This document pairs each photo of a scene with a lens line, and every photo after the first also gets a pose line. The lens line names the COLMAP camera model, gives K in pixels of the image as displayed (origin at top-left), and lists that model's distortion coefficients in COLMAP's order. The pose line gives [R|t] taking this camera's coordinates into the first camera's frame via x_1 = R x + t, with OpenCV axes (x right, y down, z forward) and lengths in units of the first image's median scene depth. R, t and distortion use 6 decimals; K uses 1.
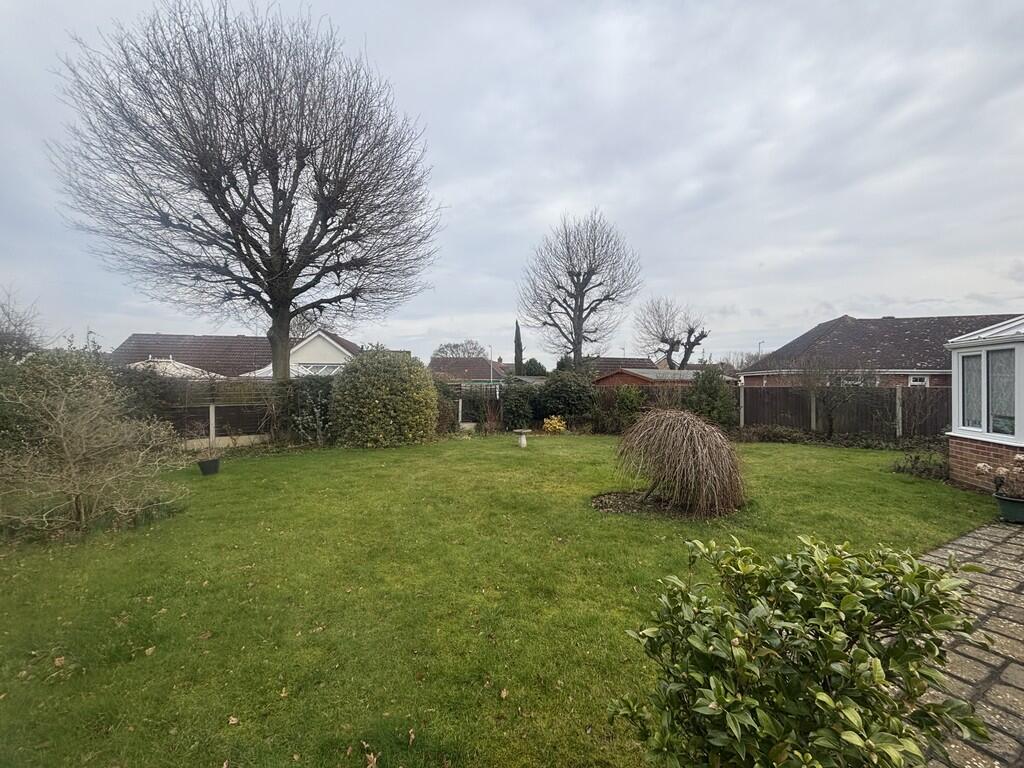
lens RADIAL K [[410.9, 0, 512.0], [0, 410.9, 384.0], [0, 0, 1]] dist [-0.000848, -0.000155]
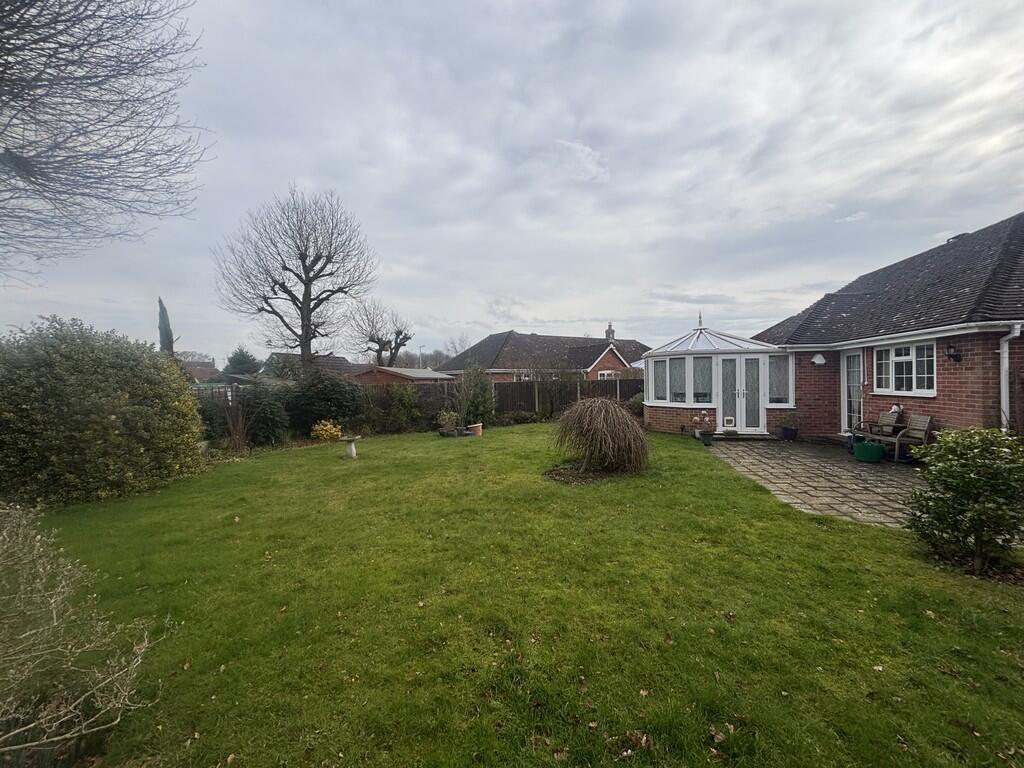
lens RADIAL K [[415.1, 0, 512.7], [0, 415.1, 371.2], [0, 0, 1]] dist [-0.001075, -0.000086]
pose [[0.641288, 0.004584, 0.767287, -0.234340], [0.020455, 0.999525, -0.023068, 0.002042], [-0.767028, 0.030488, 0.640889, 0.109076]]
